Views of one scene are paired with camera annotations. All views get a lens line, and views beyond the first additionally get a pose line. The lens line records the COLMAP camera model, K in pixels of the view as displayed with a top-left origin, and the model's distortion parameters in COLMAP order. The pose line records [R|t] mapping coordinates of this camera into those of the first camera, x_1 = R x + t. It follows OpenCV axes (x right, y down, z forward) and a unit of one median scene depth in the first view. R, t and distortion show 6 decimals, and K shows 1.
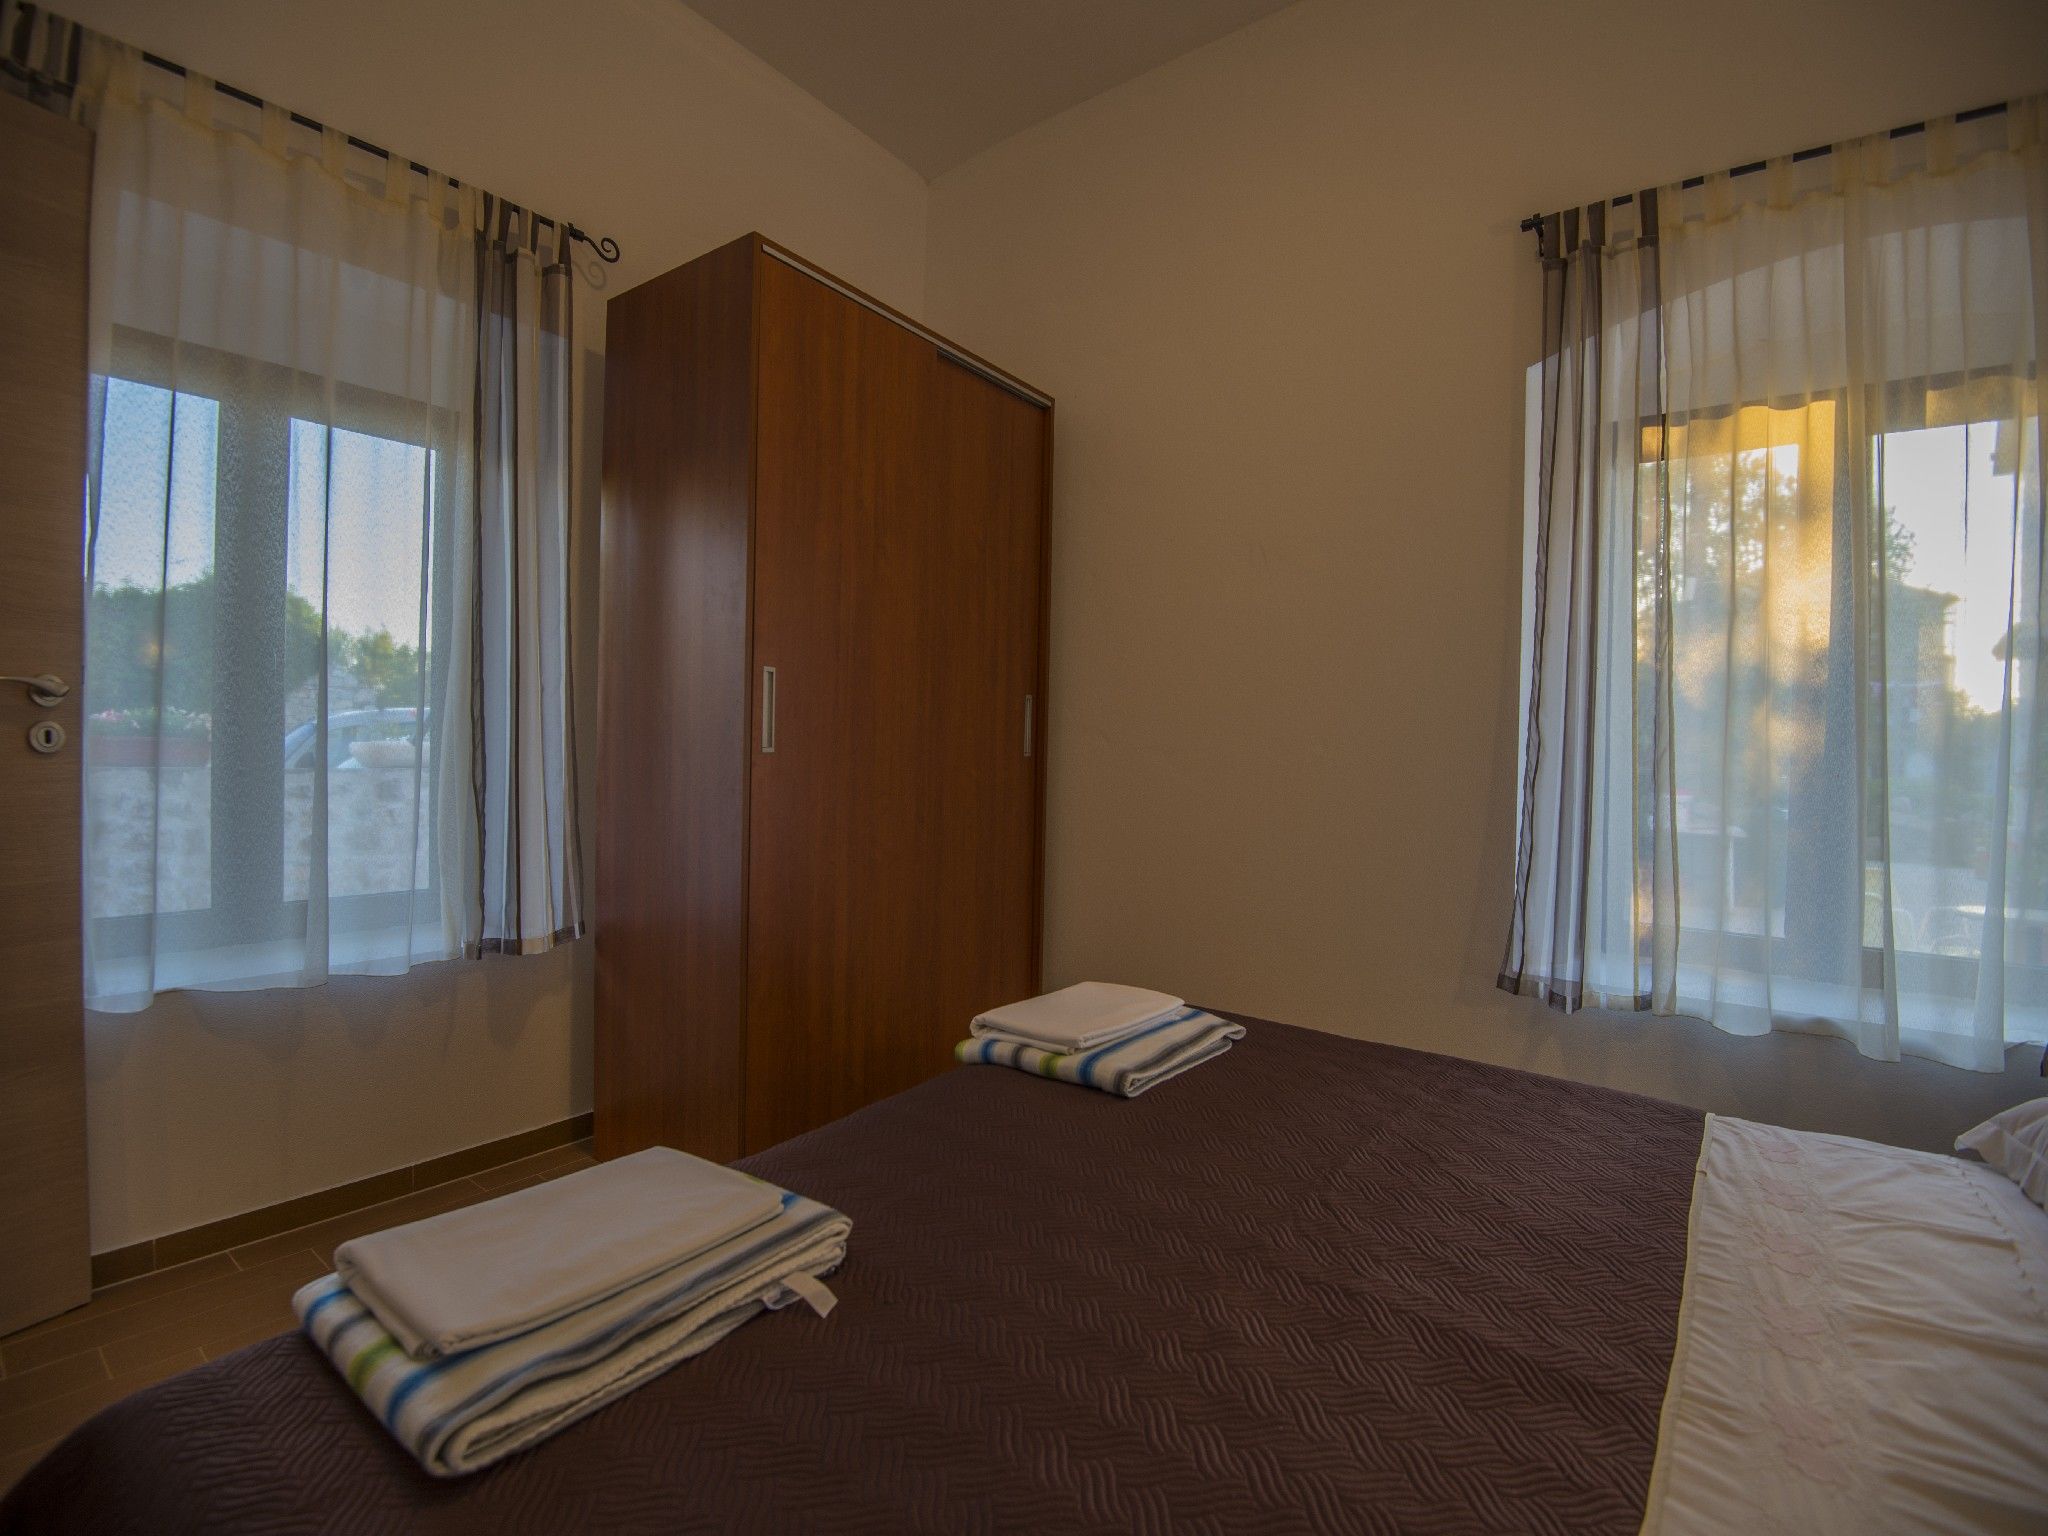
lens RADIAL K [[987.1, 0, 1024.0], [0, 987.1, 768.0], [0, 0, 1]] dist [-0.000435, -0.014875]
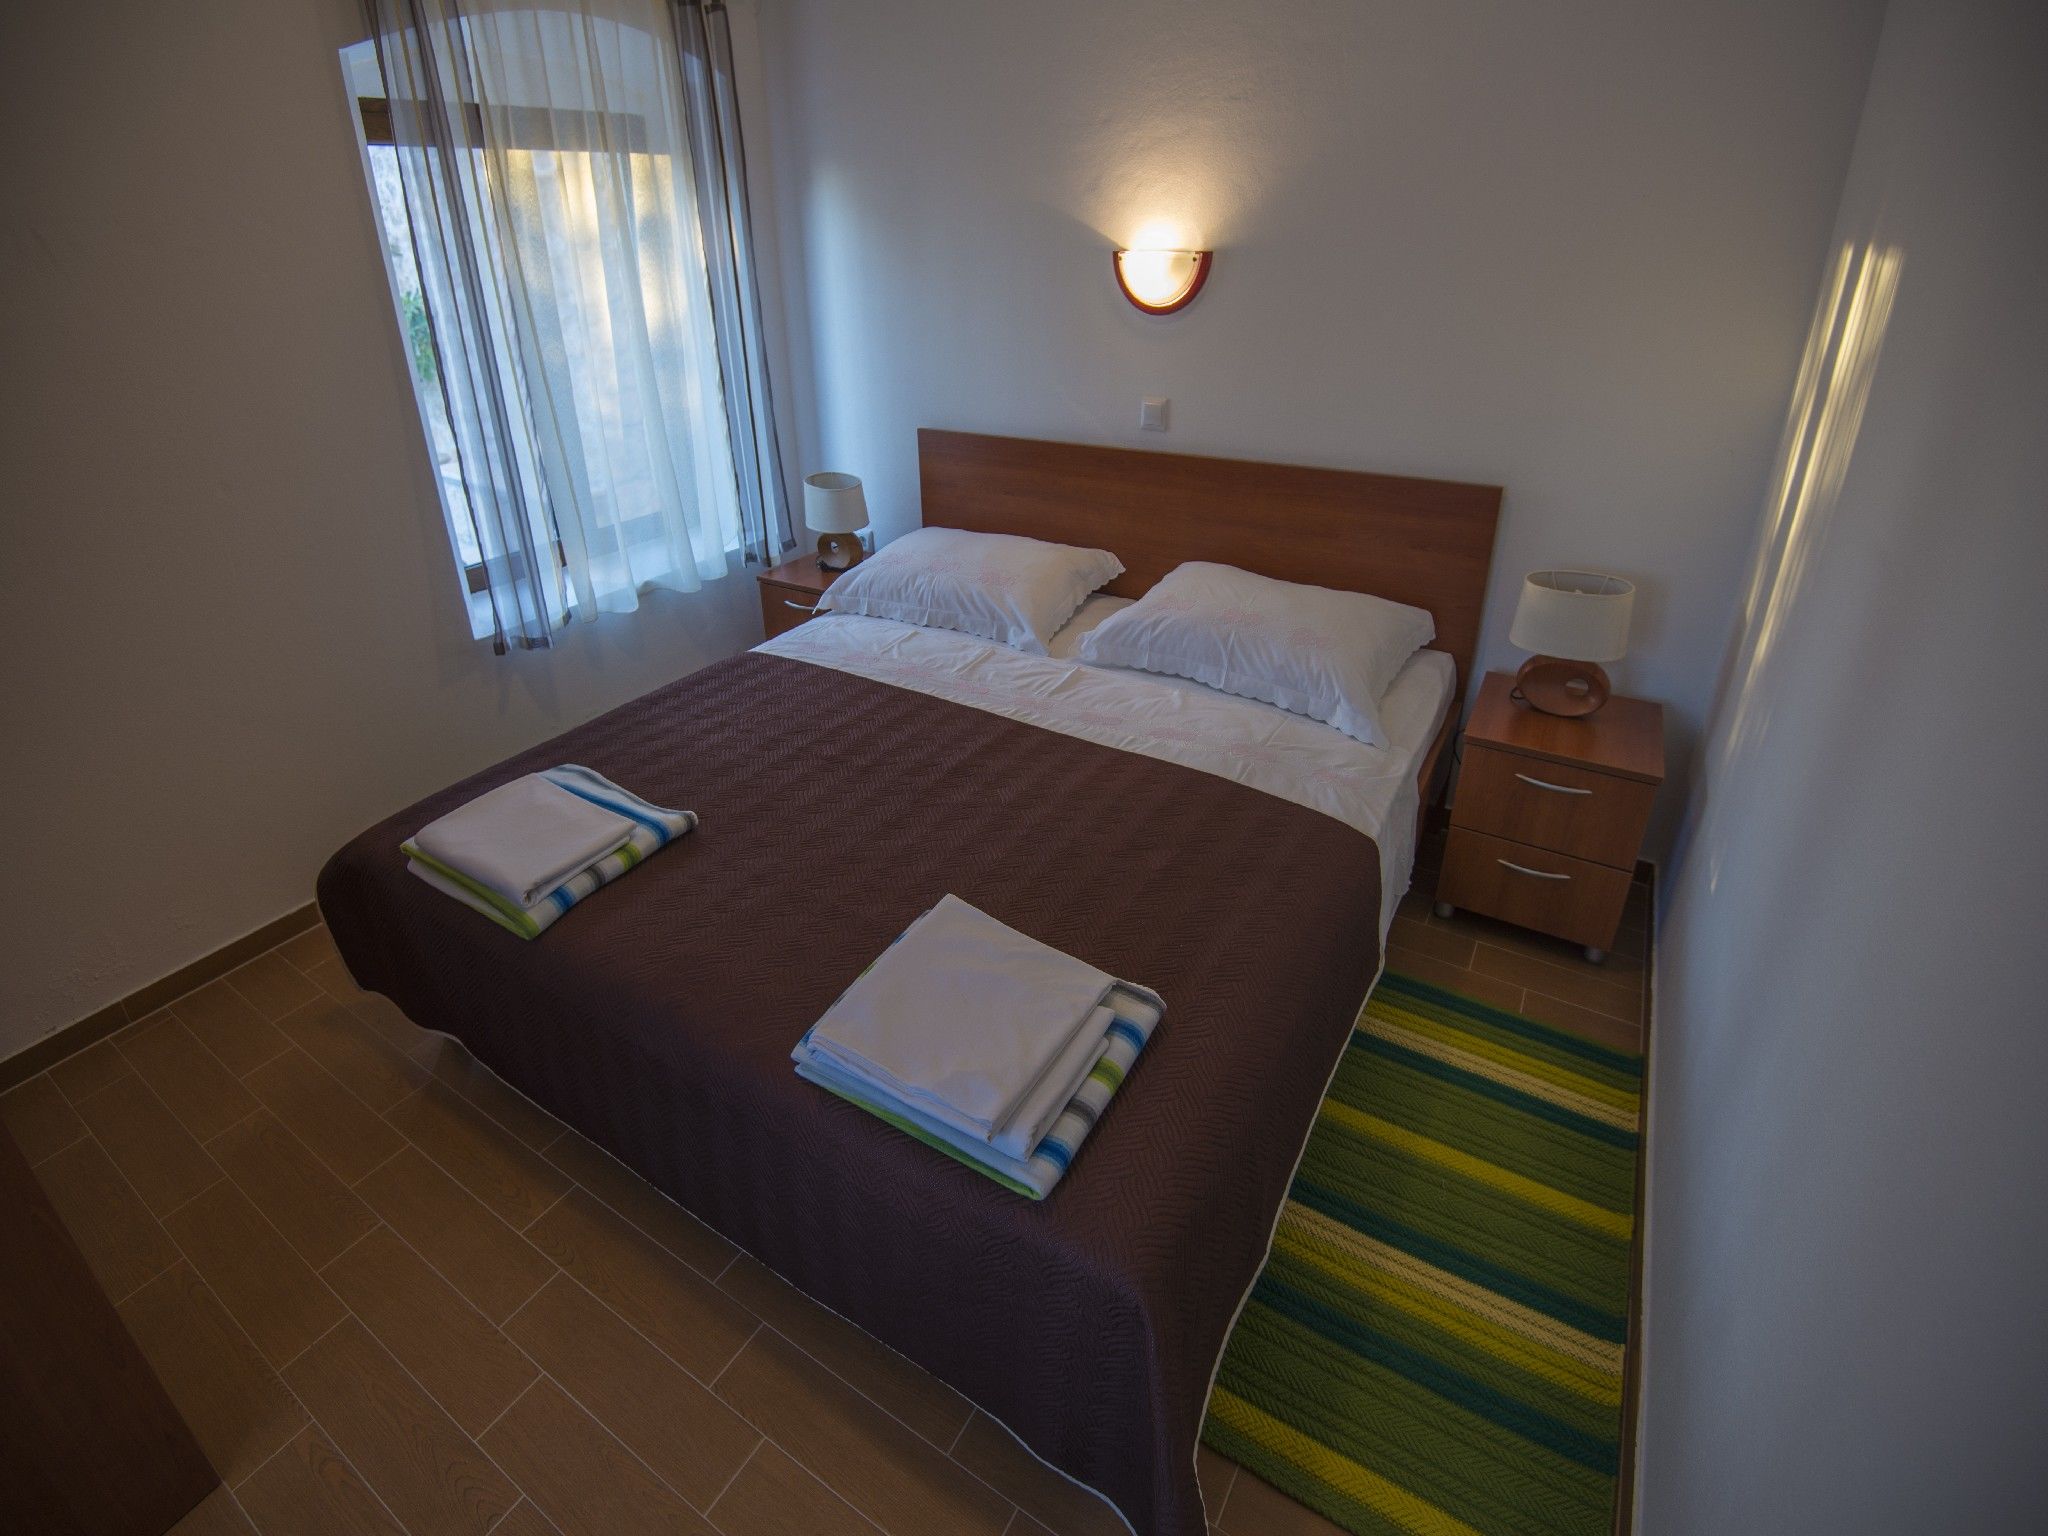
lens RADIAL K [[987.1, 0, 1024.0], [0, 987.1, 768.0], [0, 0, 1]] dist [-0.000435, -0.014875]
pose [[-0.135270, -0.506326, 0.851667, -1.151281], [0.023365, 0.857698, 0.513622, -0.430198], [-0.990533, 0.089377, -0.104190, 0.822986]]
